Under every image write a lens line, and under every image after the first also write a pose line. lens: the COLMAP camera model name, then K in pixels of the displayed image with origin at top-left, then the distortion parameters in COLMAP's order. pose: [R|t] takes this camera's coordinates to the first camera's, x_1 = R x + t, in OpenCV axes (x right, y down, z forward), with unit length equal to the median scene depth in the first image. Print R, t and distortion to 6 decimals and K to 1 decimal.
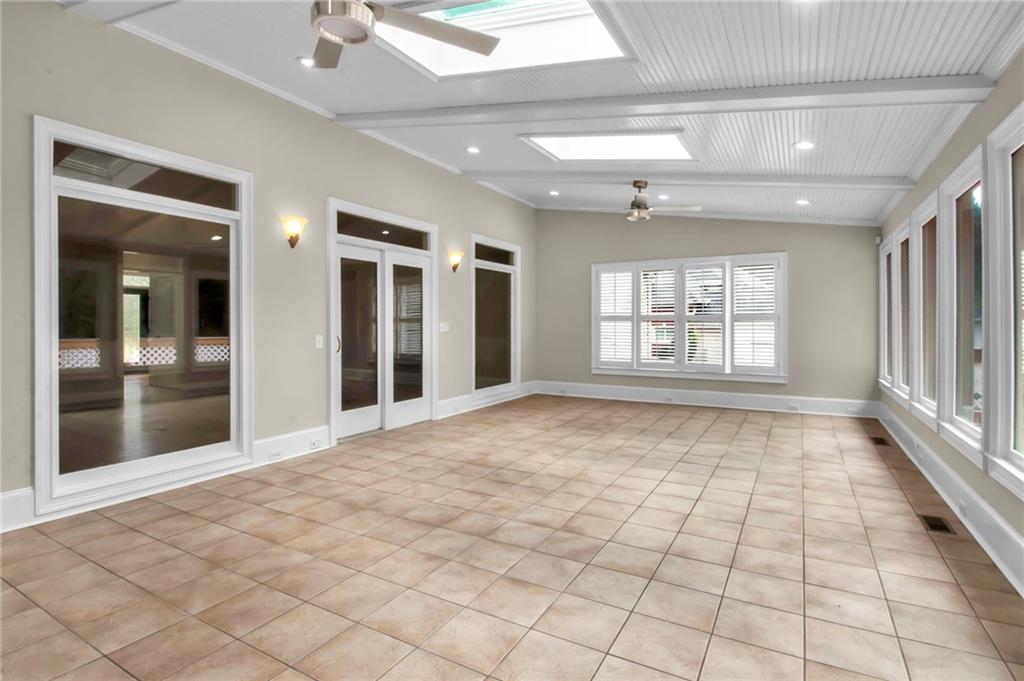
lens RADIAL K [[518.6, 0, 511.0], [0, 518.6, 330.2], [0, 0, 1]] dist [-0.003604, -0.001300]
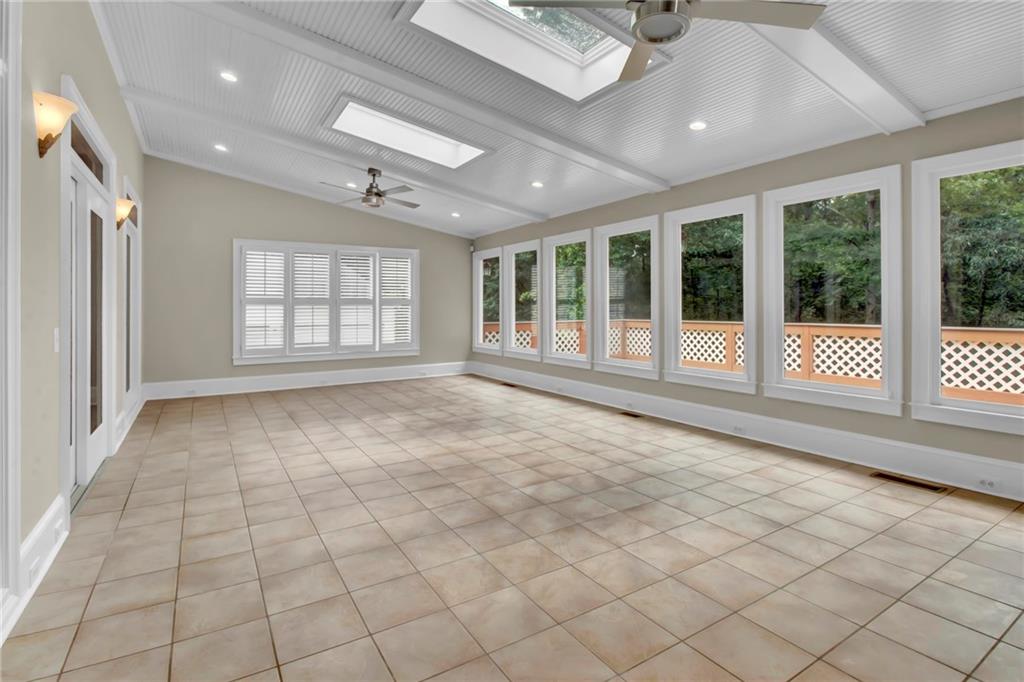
lens RADIAL K [[500.1, 0, 509.7], [0, 500.1, 306.6], [0, 0, 1]] dist [0.012189, -0.019863]
pose [[0.466262, 0.000438, 0.884647, -0.891245], [0.014731, 0.999857, -0.008259, -0.000145], [-0.884524, 0.016882, 0.466189, 0.512411]]
